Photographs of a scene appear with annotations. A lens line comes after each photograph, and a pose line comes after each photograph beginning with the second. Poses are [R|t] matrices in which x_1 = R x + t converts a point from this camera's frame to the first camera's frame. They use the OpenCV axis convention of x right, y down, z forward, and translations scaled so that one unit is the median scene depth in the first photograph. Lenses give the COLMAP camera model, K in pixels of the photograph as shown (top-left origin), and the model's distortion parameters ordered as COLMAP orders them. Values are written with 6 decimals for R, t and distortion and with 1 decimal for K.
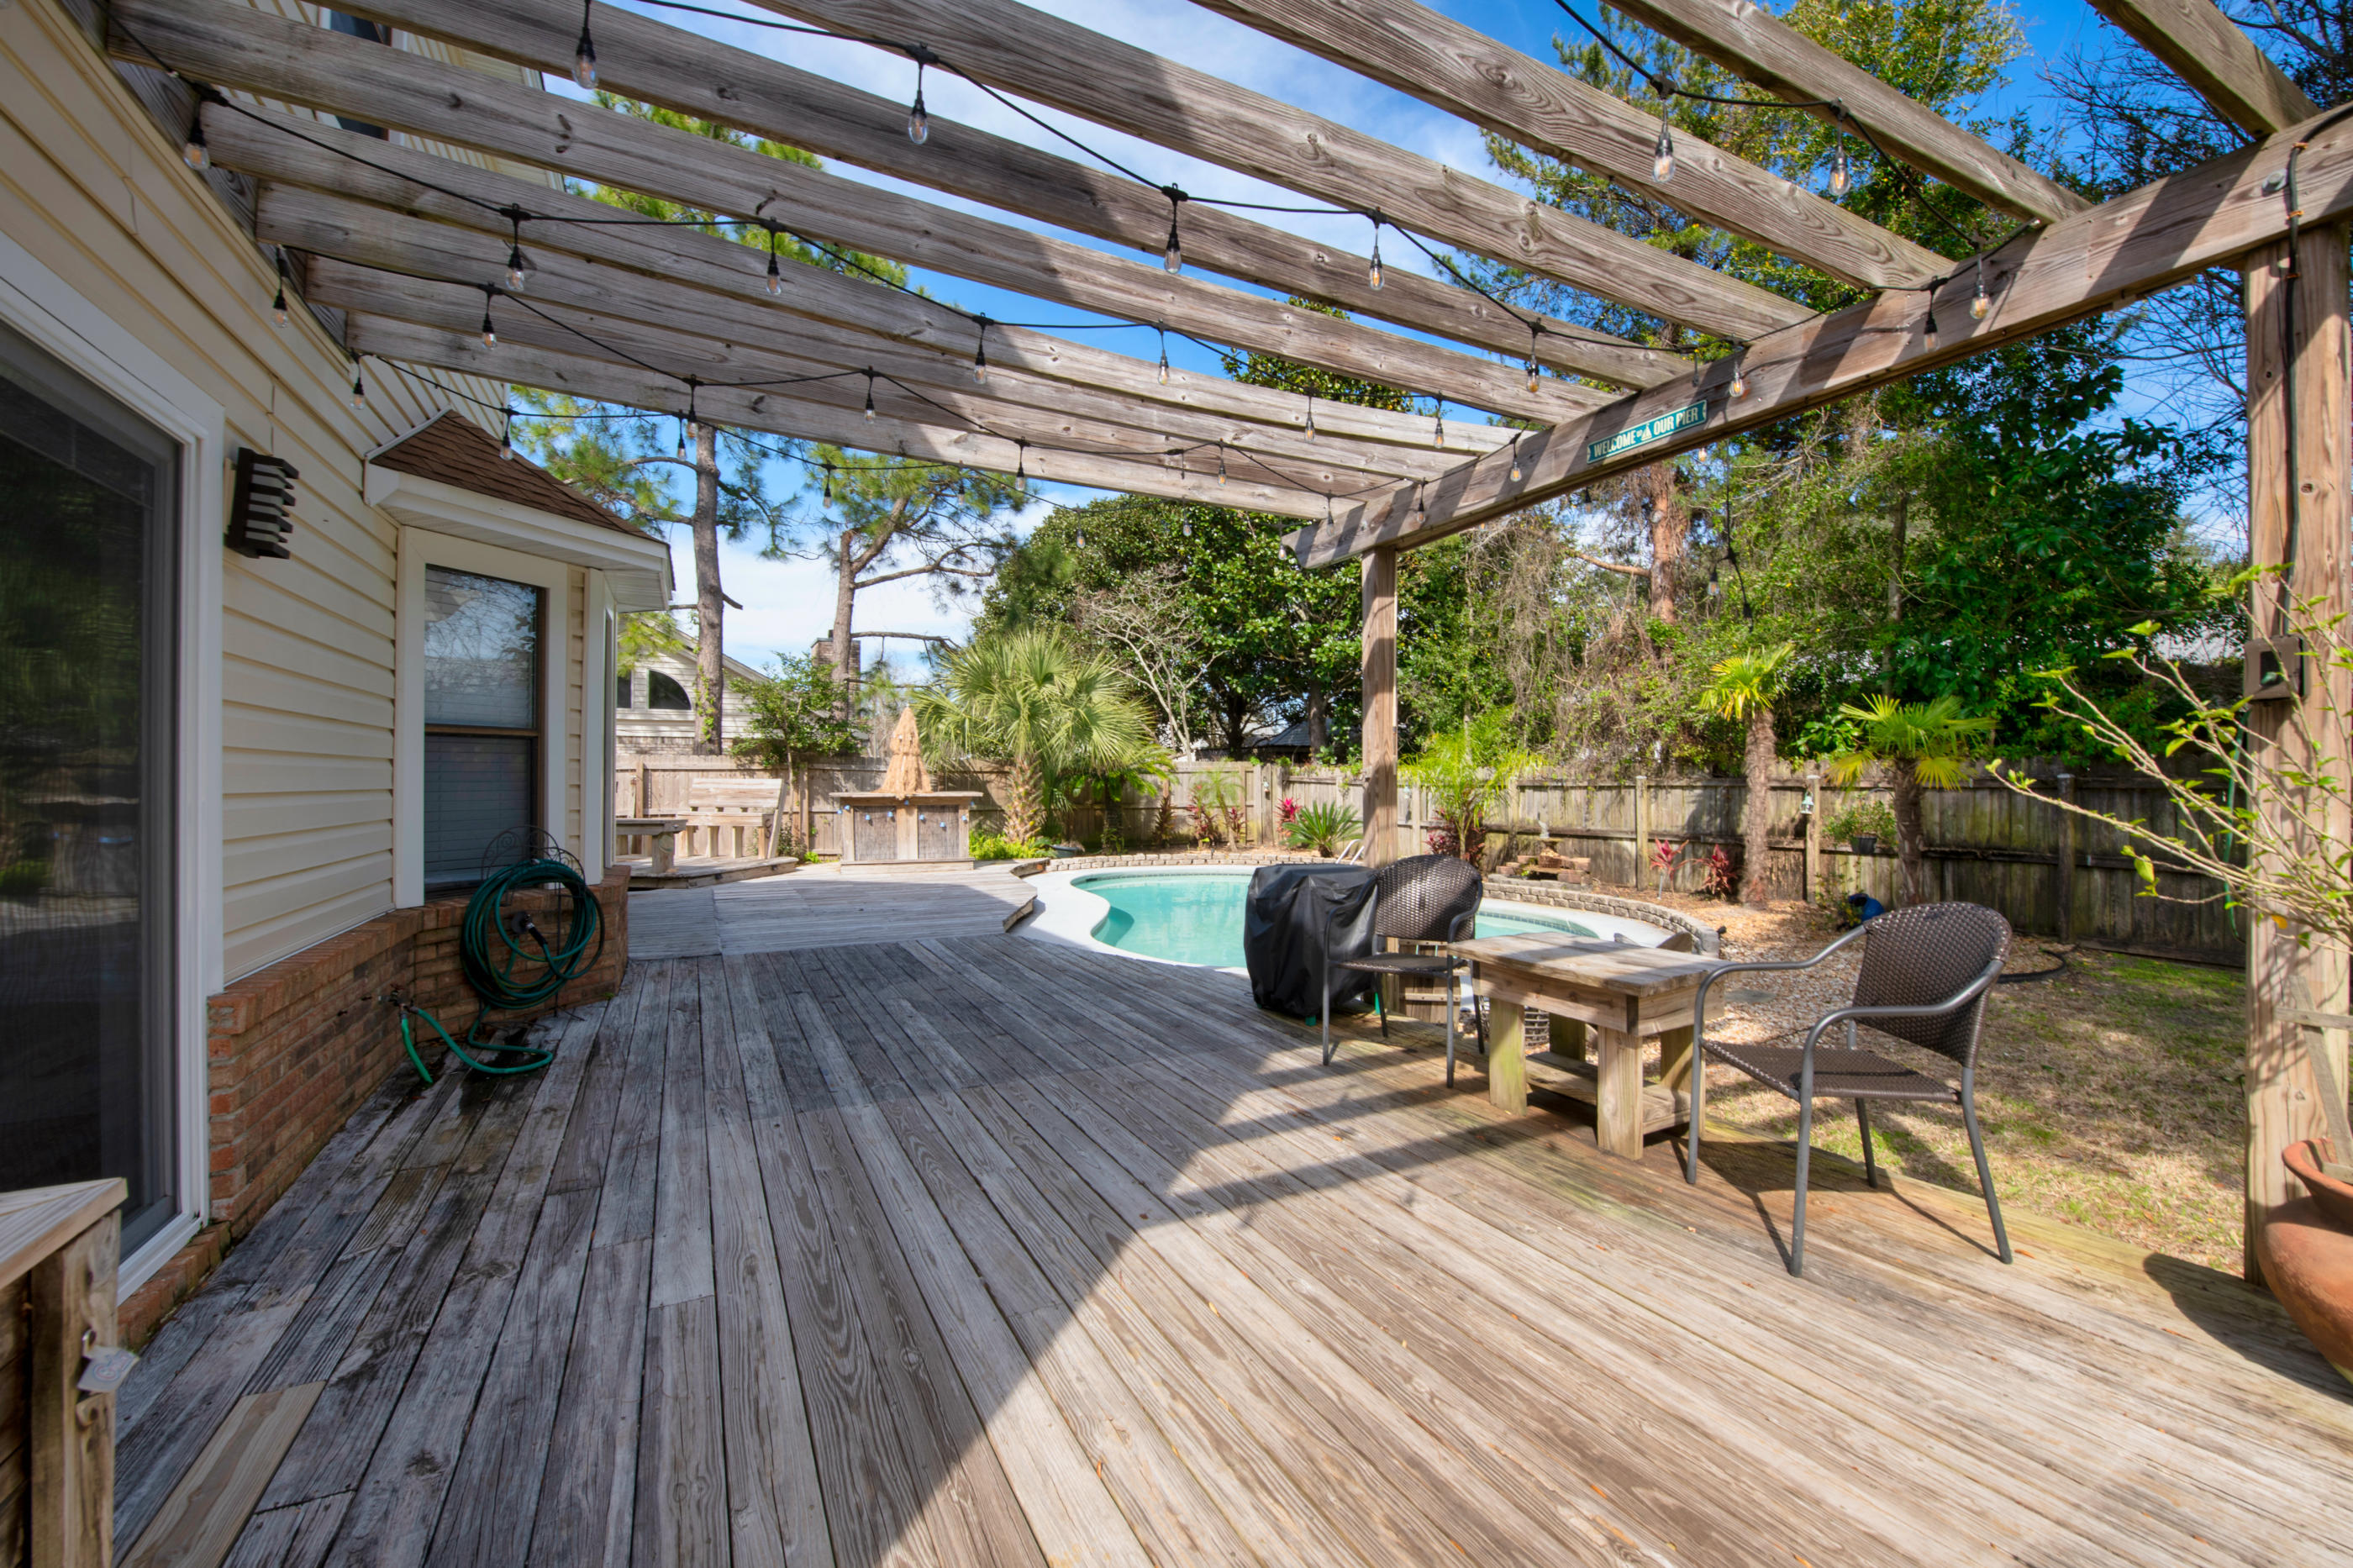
lens RADIAL K [[972.4, 0, 1204.5], [0, 972.4, 724.3], [0, 0, 1]] dist [-0.016860, -0.000186]
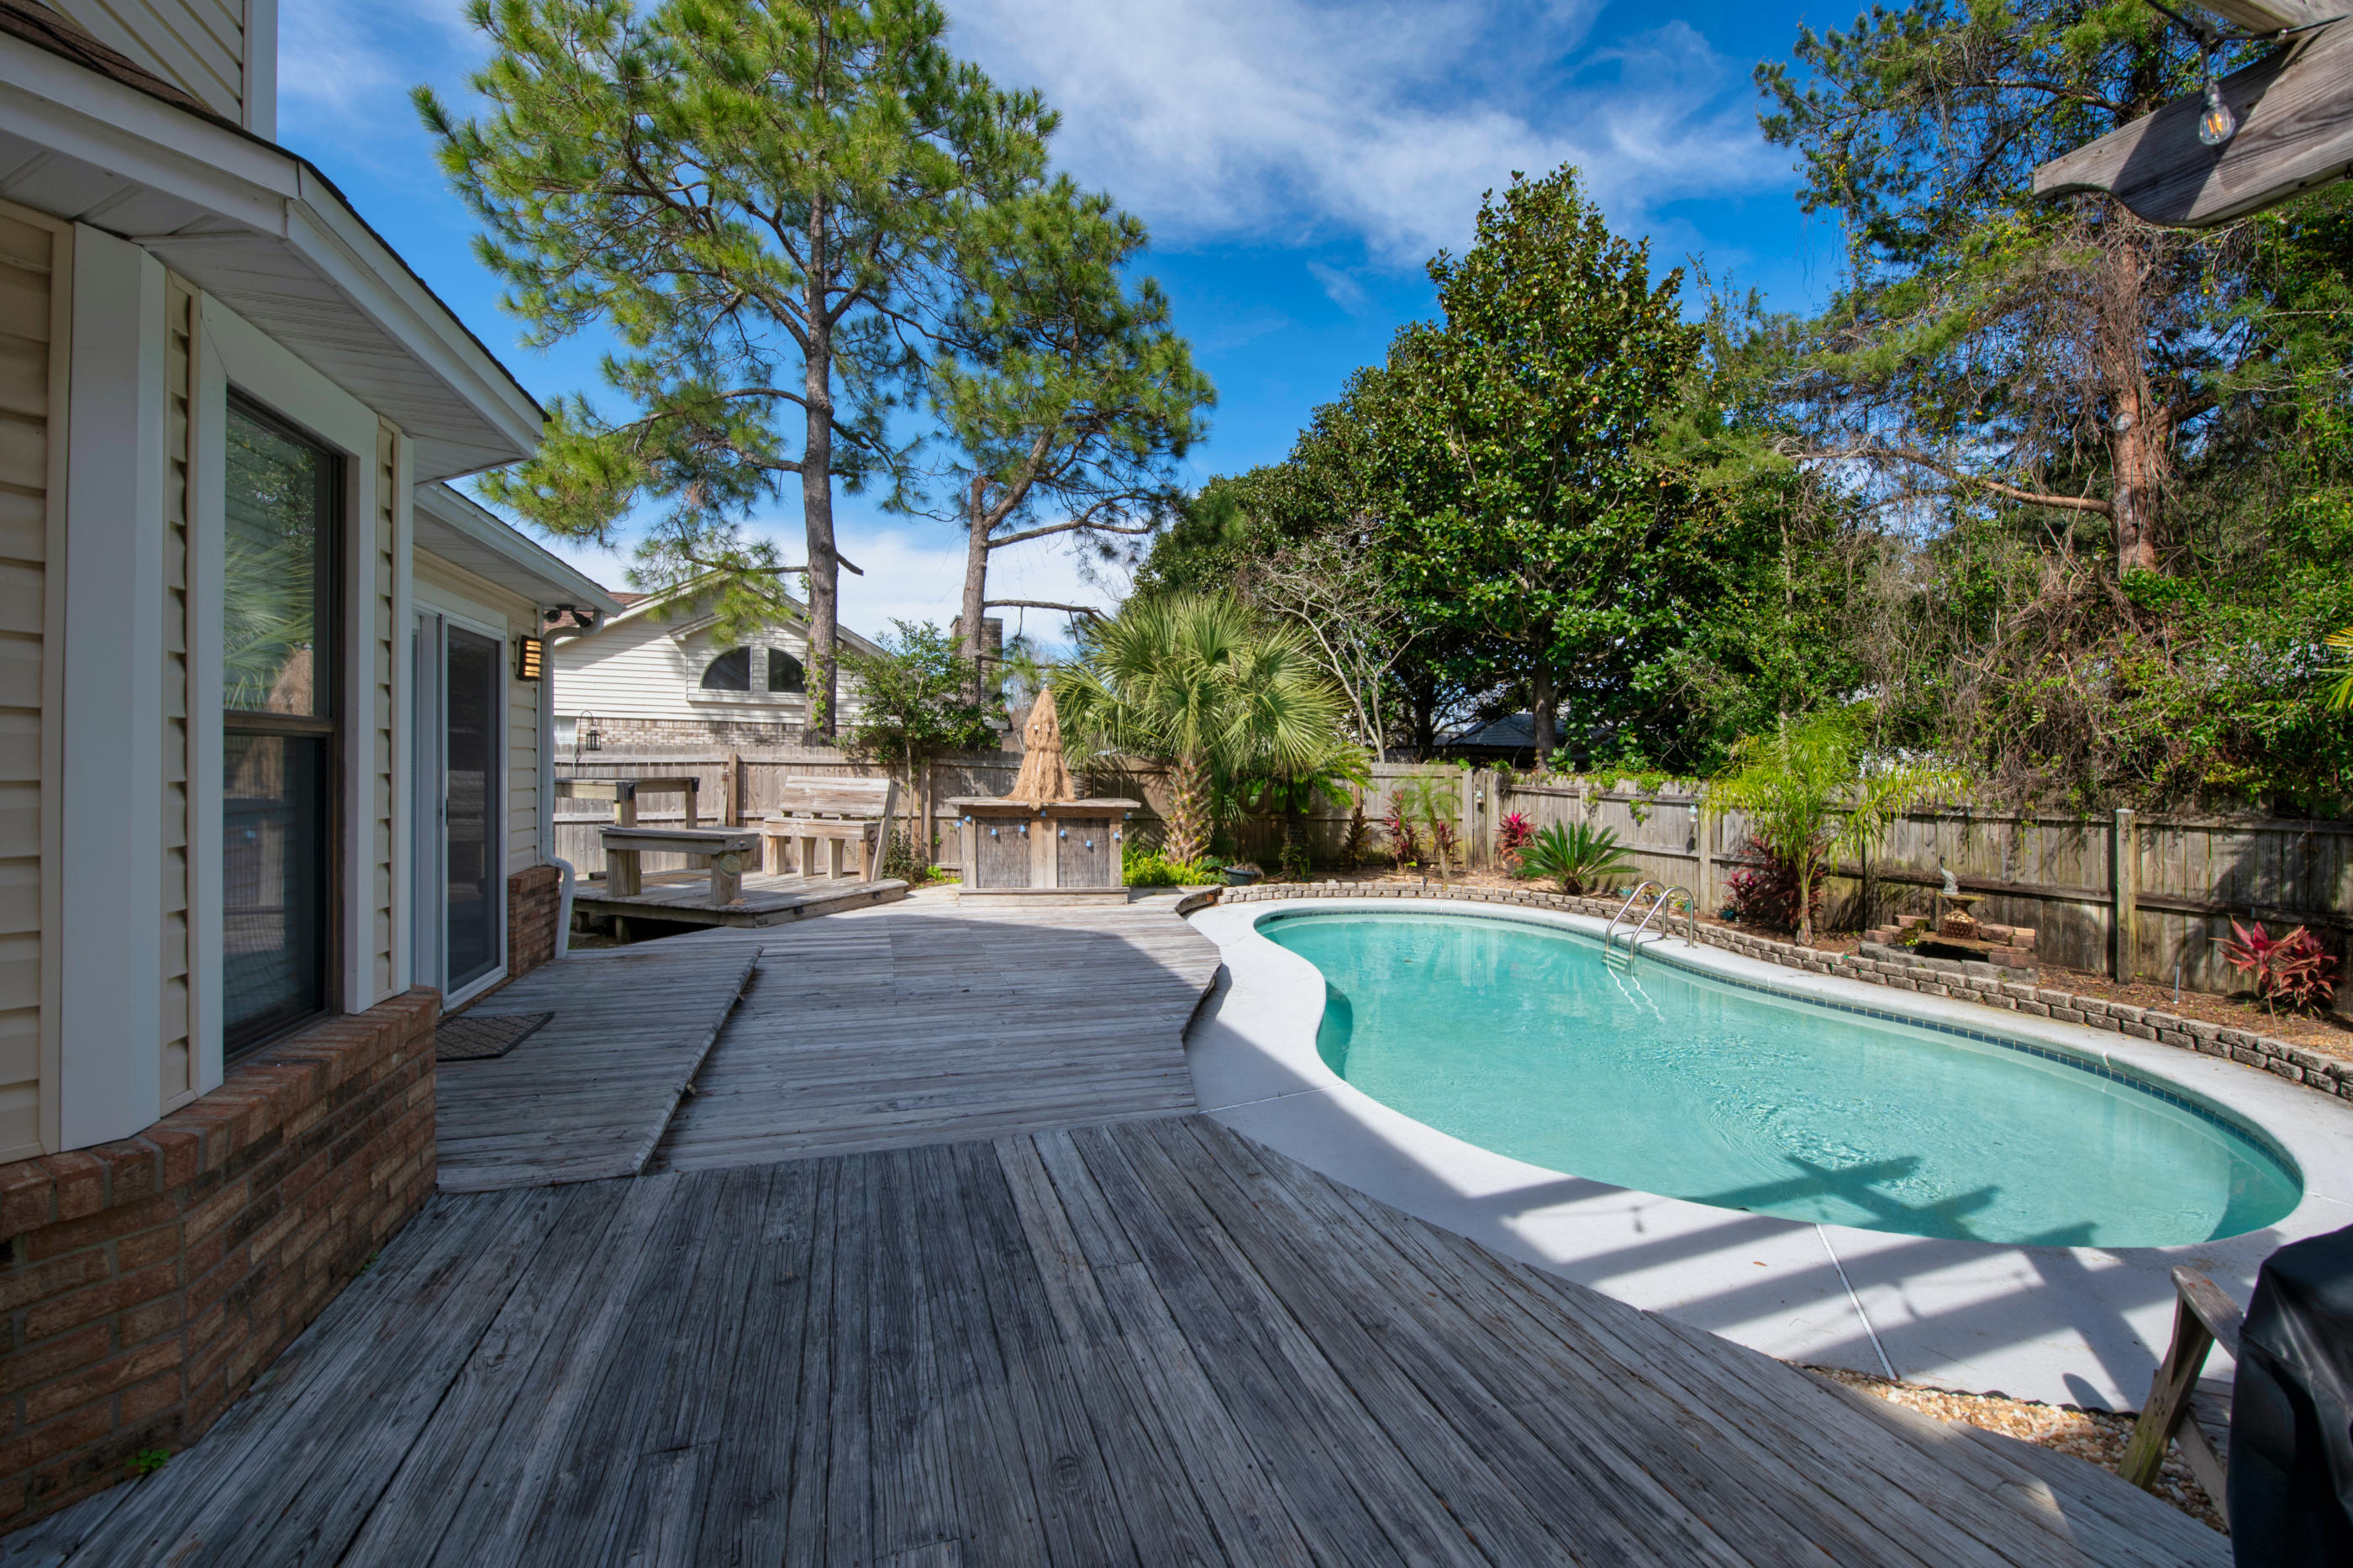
lens RADIAL K [[961.1, 0, 1210.0], [0, 961.1, 752.6], [0, 0, 1]] dist [-0.011007, -0.005325]
pose [[0.990132, 0.020767, -0.138592, -0.067831], [-0.015719, 0.999176, 0.037415, 0.001459], [0.139255, -0.034868, 0.989643, 0.251724]]
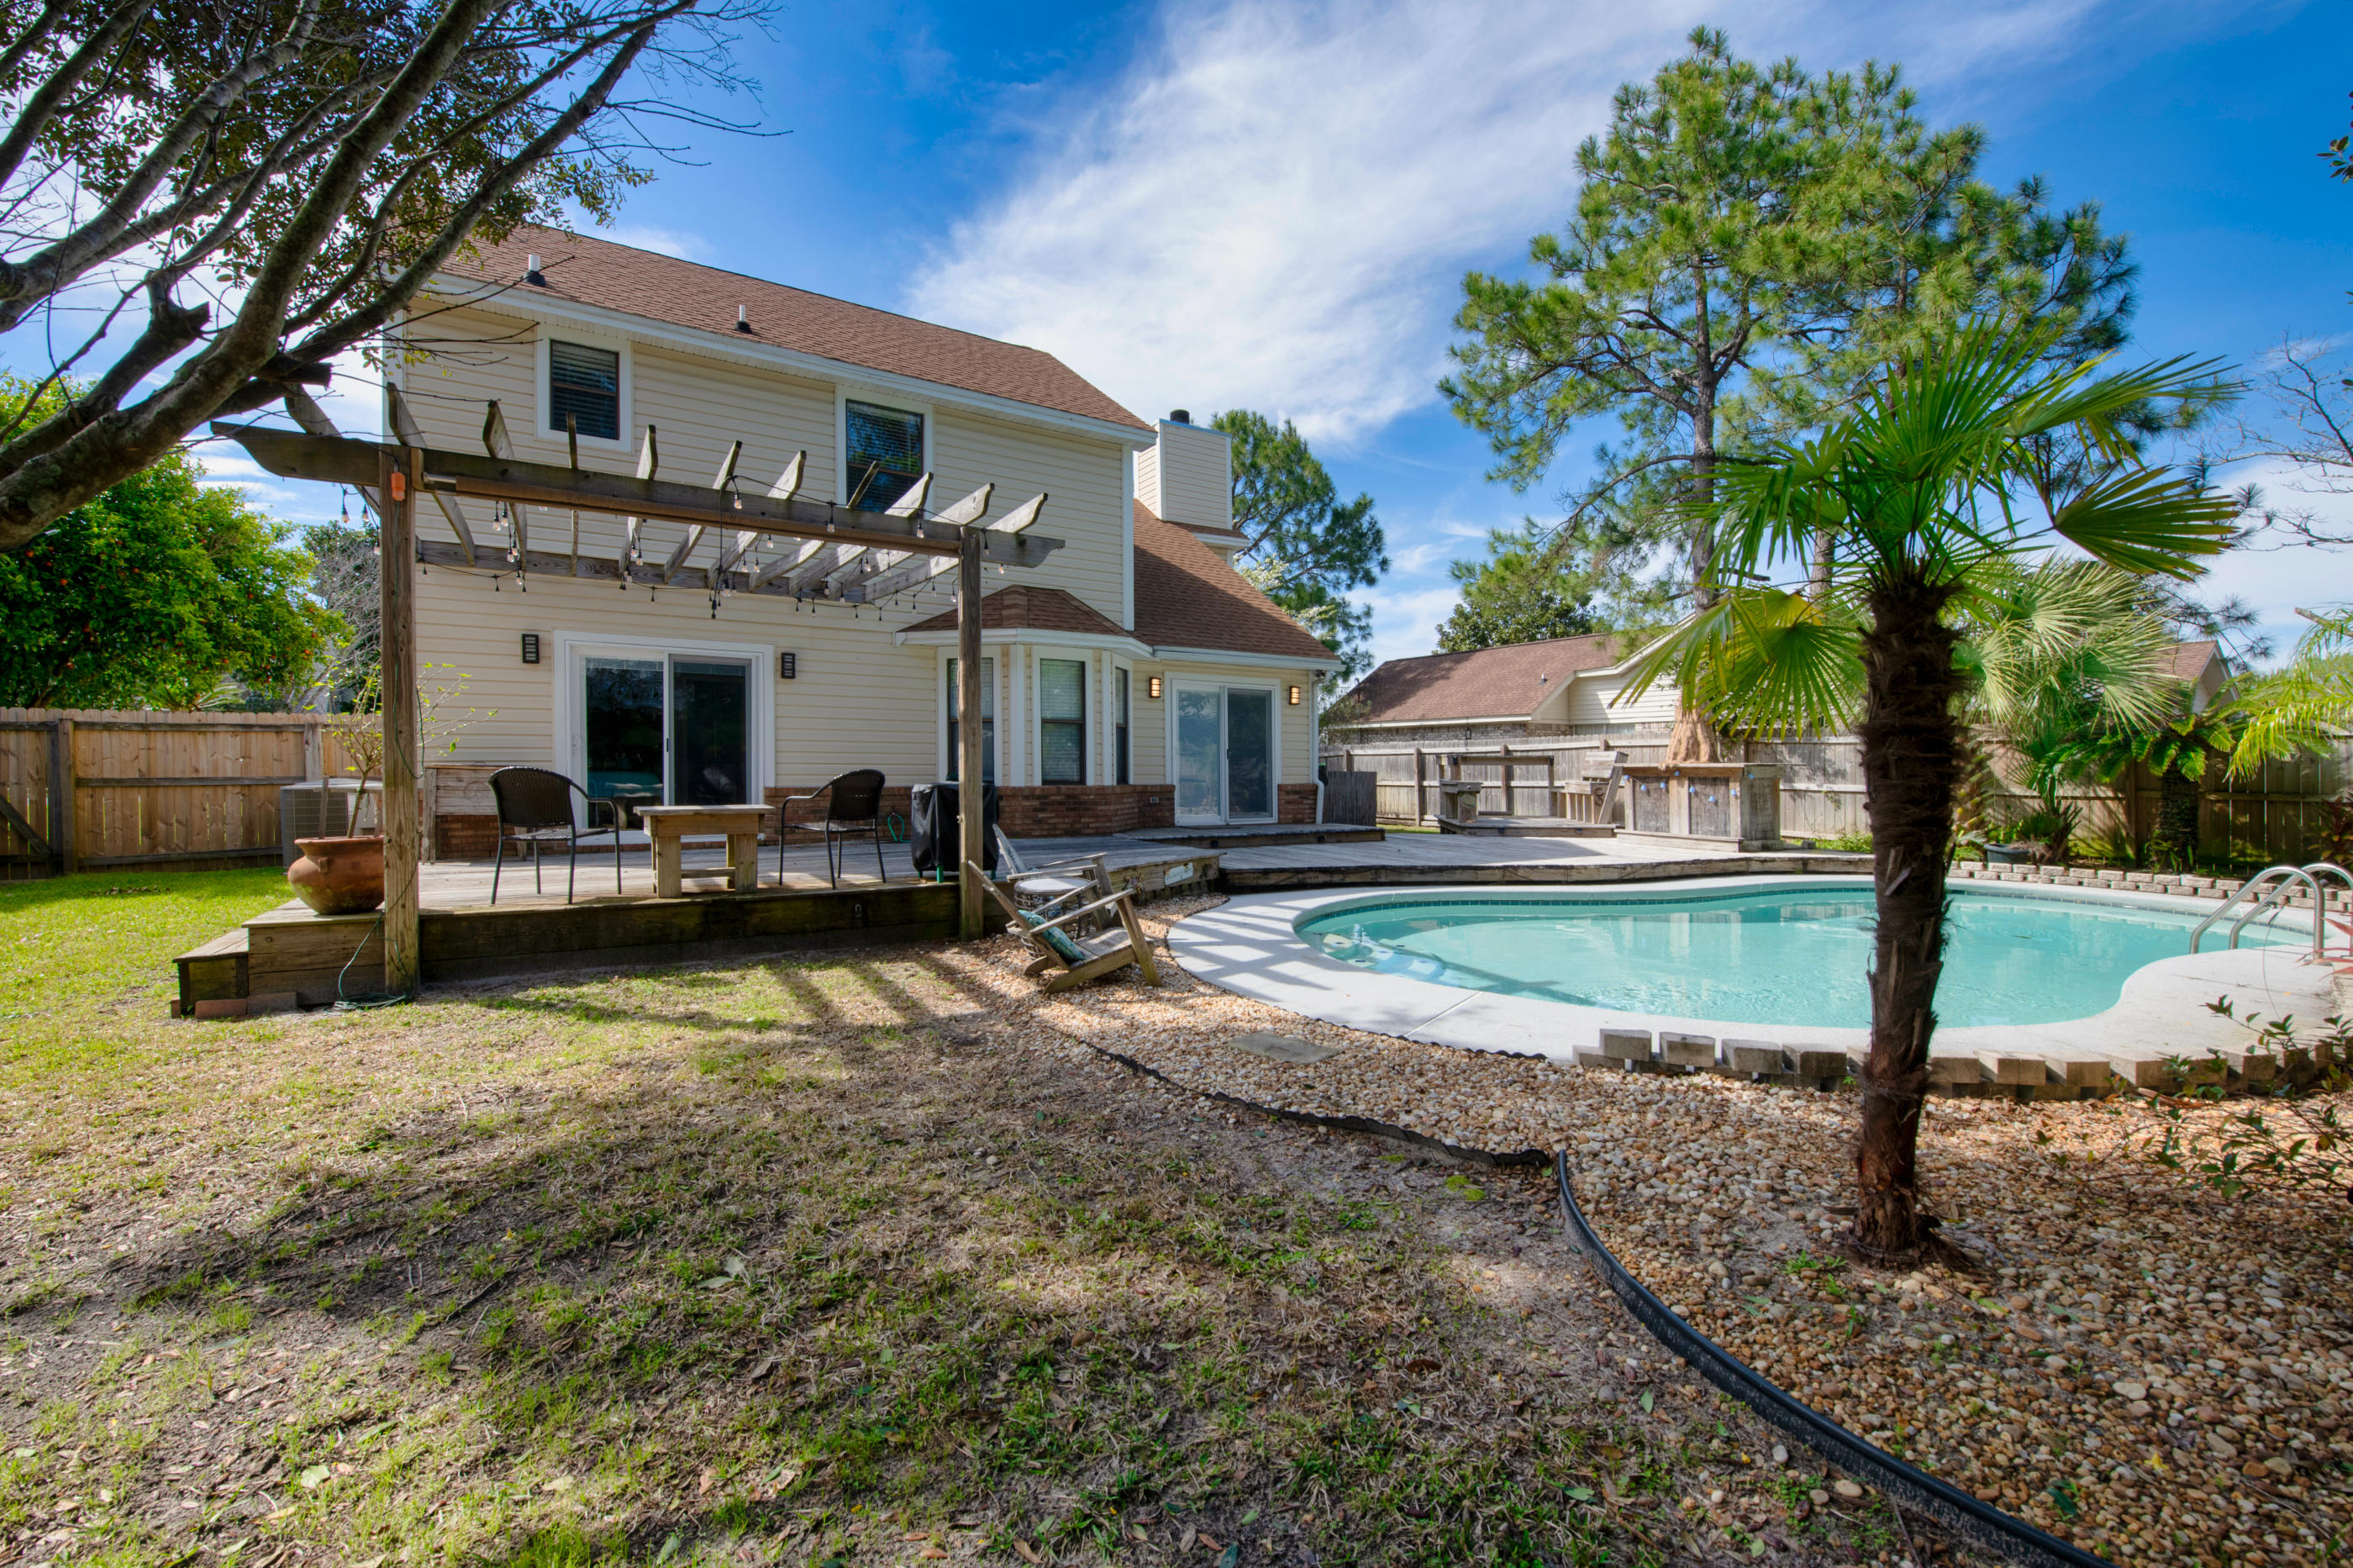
lens RADIAL K [[988.2, 0, 1237.8], [0, 988.2, 787.5], [0, 0, 1]] dist [-0.001326, -0.000308]
pose [[0.077772, 0.025235, -0.996652, 0.578696], [0.045010, 0.998571, 0.028796, 0.043366], [0.995955, -0.047099, 0.076525, 0.459738]]
